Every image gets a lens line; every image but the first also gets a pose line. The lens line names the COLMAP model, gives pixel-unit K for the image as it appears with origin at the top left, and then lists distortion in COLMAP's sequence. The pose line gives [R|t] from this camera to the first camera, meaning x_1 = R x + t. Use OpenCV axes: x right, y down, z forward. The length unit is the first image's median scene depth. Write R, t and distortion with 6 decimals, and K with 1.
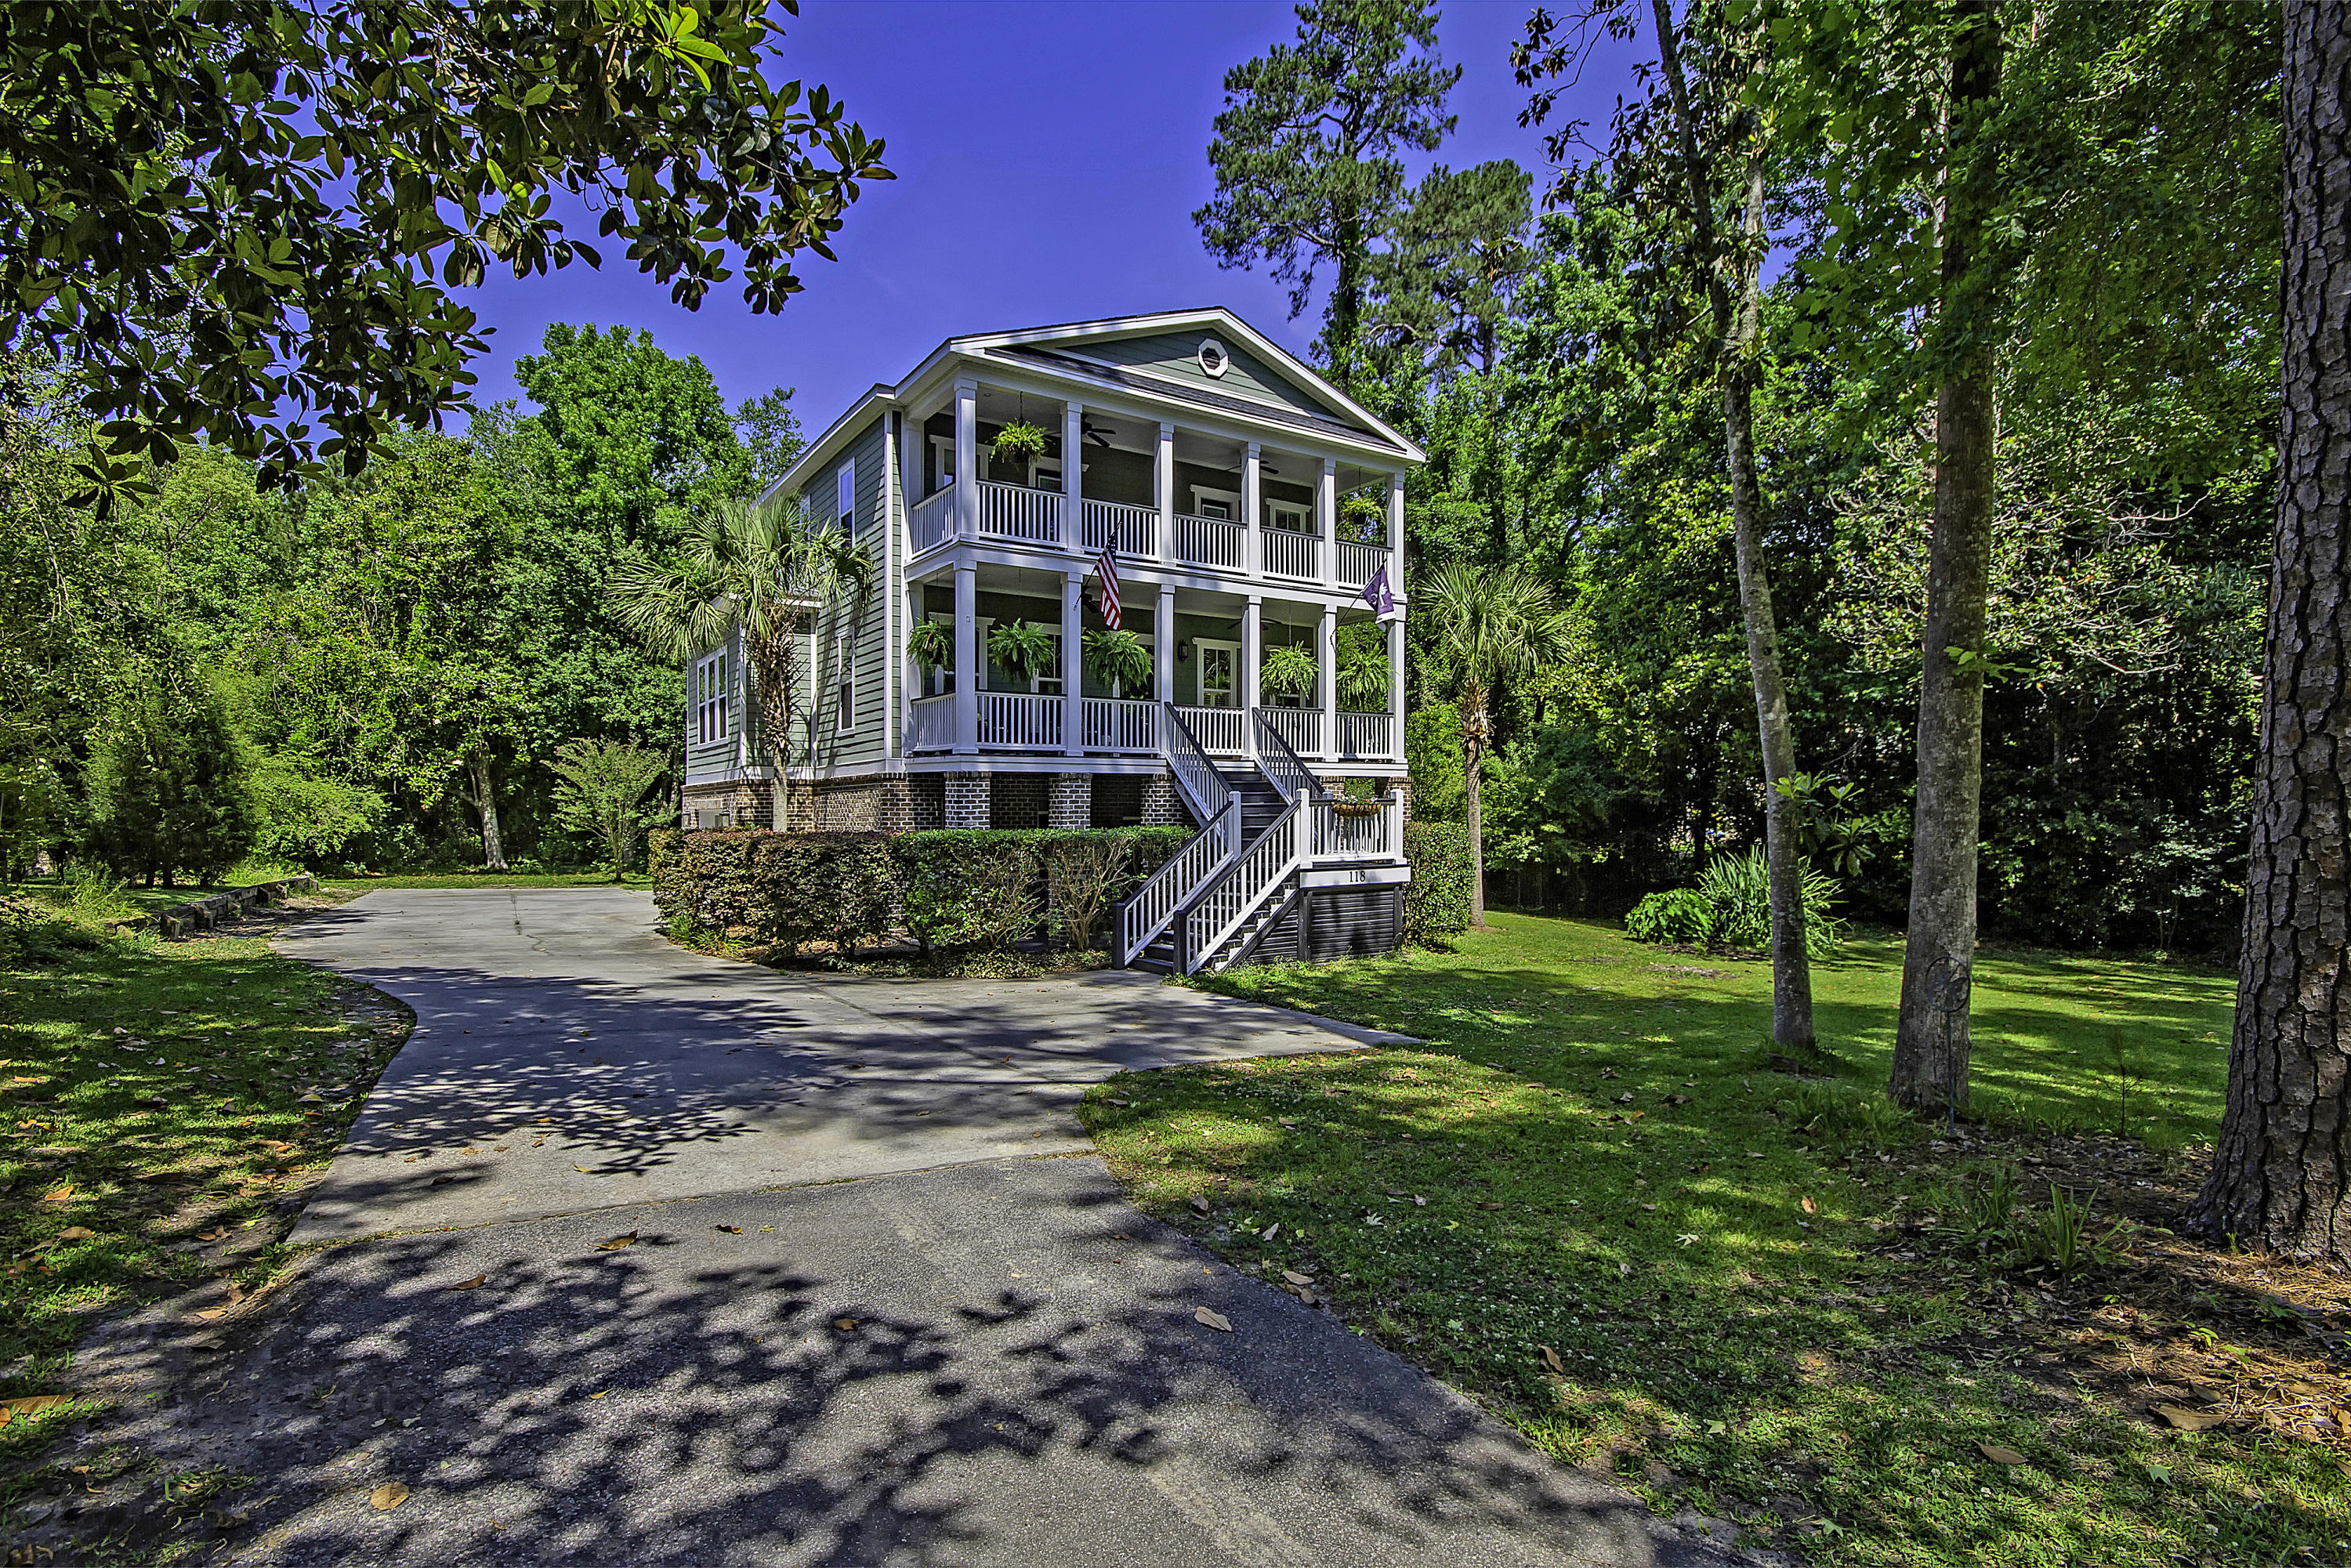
lens RADIAL K [[1131.5, 0, 1176.9], [0, 1131.5, 792.0], [0, 0, 1]] dist [-0.003589, -0.001660]
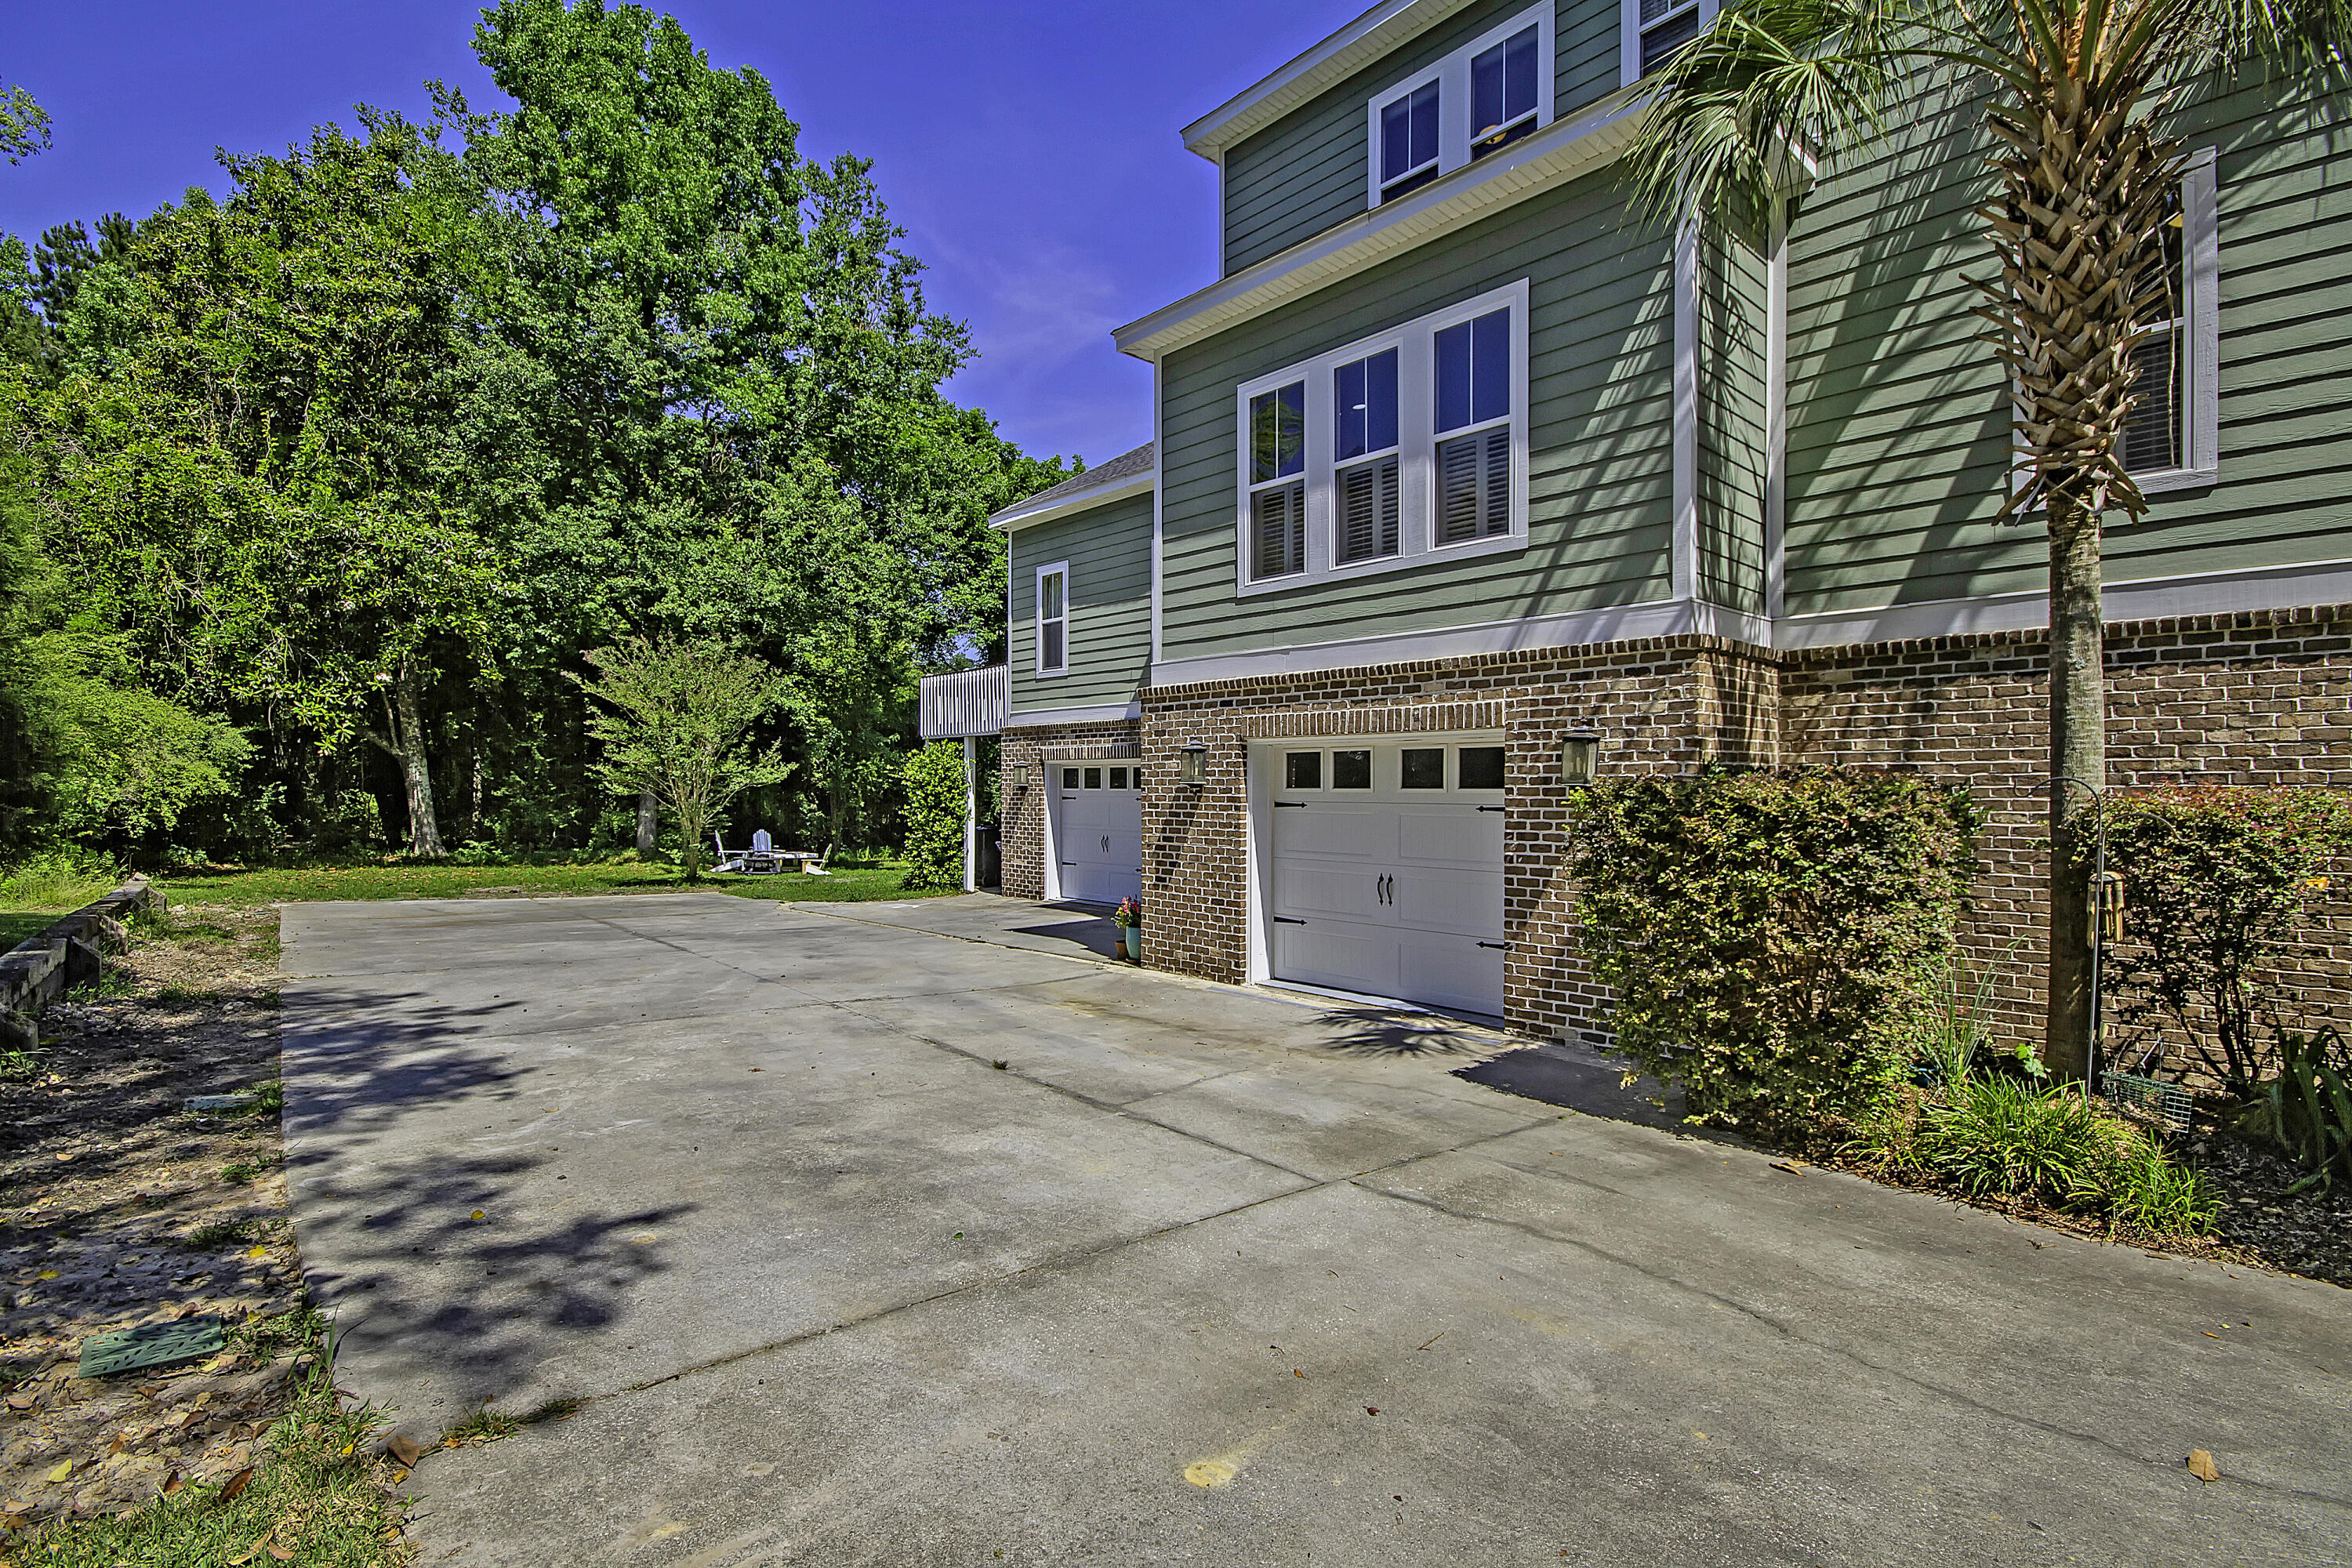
lens RADIAL K [[1132.0, 0, 1173.3], [0, 1132.0, 792.2], [0, 0, 1]] dist [-0.003589, -0.001660]
pose [[0.990839, 0.010406, 0.134645, -0.450594], [-0.013135, 0.999725, 0.019401, 0.024017], [-0.134406, -0.020992, 0.990704, 0.529148]]
